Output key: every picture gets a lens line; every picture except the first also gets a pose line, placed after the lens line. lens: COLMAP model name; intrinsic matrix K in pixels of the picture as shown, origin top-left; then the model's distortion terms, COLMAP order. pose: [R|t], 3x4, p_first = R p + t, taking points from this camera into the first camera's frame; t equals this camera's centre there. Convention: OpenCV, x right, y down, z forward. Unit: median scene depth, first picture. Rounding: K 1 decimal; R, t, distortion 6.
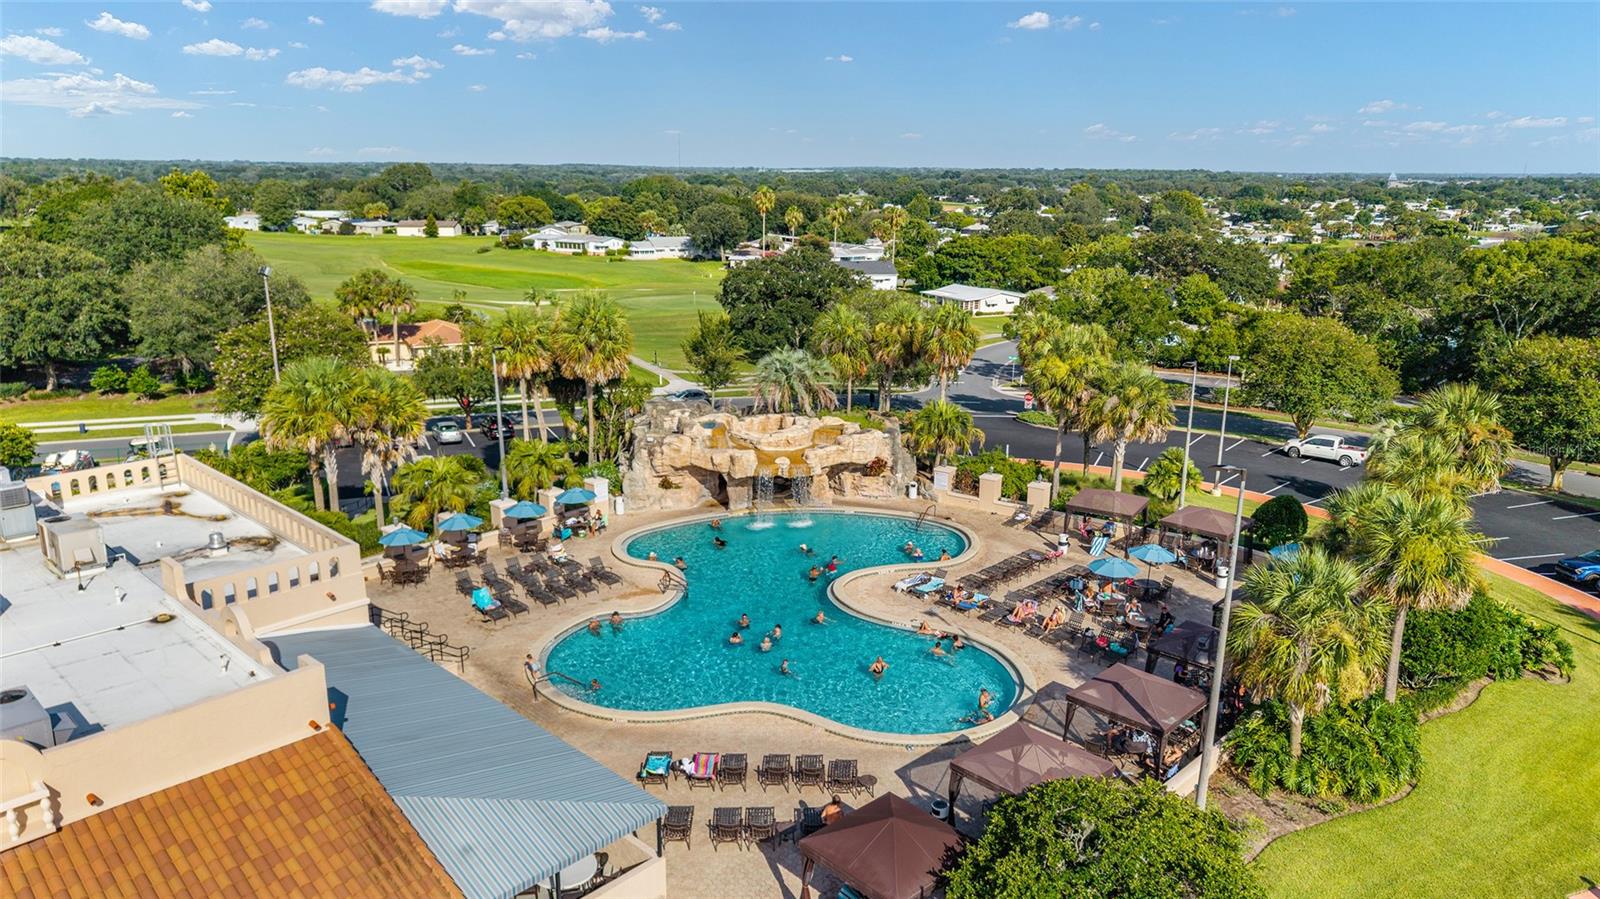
lens RADIAL K [[1070.4, 0, 800.3], [0, 1070.4, 459.1], [0, 0, 1]] dist [0.017549, -0.011236]
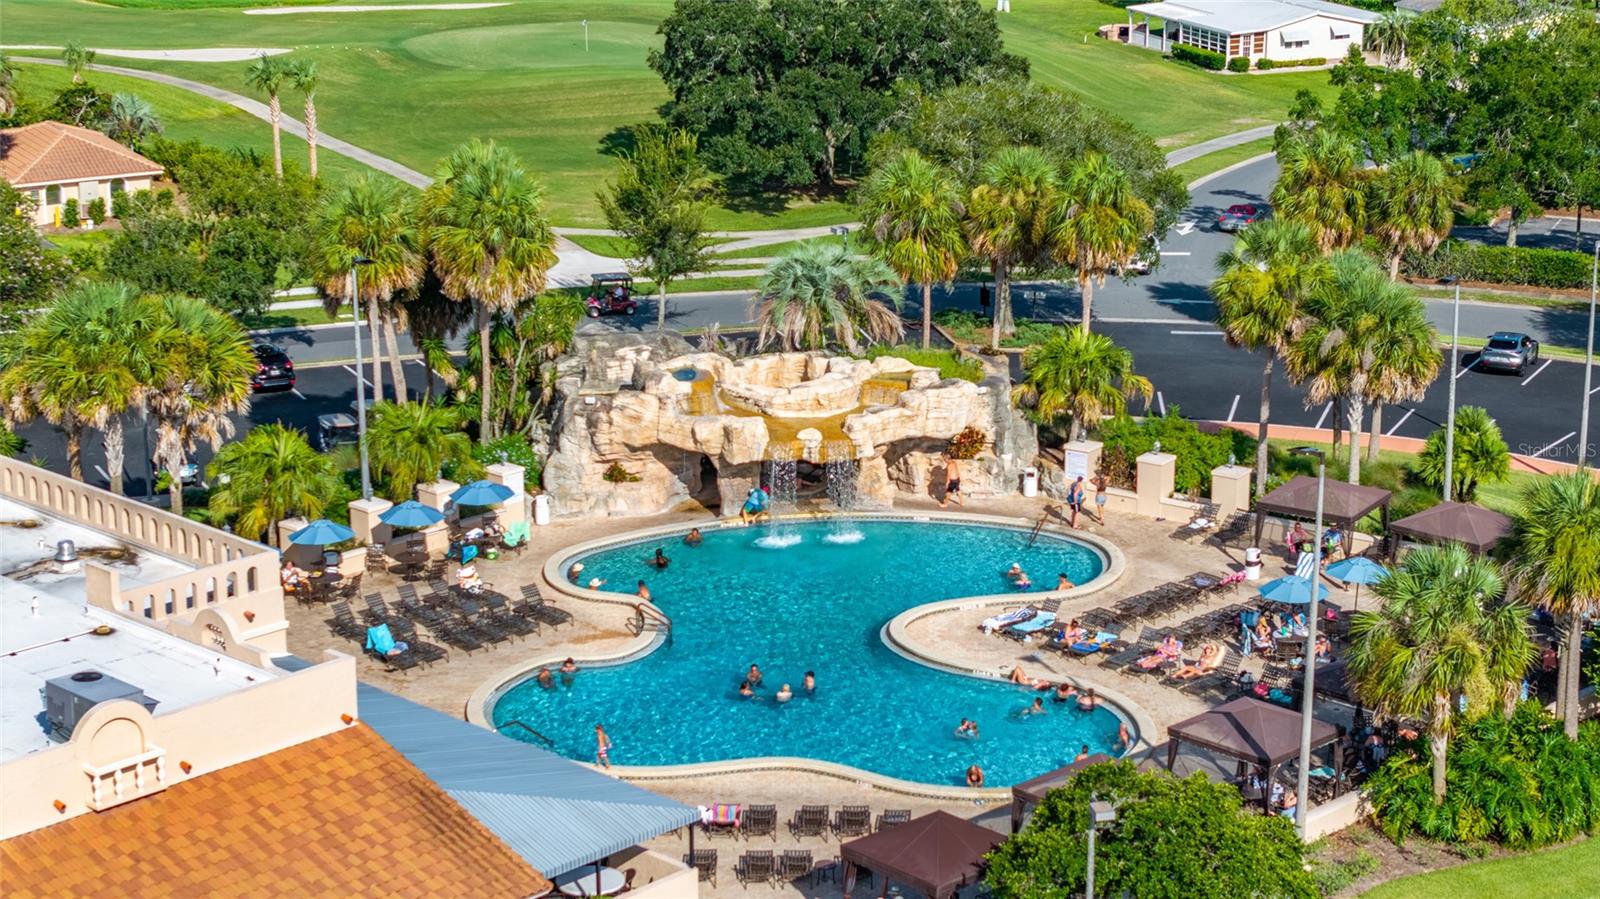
lens RADIAL K [[3218.5, 0, 797.6], [0, 3218.5, 447.4], [0, 0, 1]] dist [-0.127851, 0.000000]
pose [[0.999898, -0.006143, -0.012925, 0.000078], [0.006325, 0.999880, 0.014108, -0.018274], [0.012836, -0.014188, 0.999817, -0.894700]]
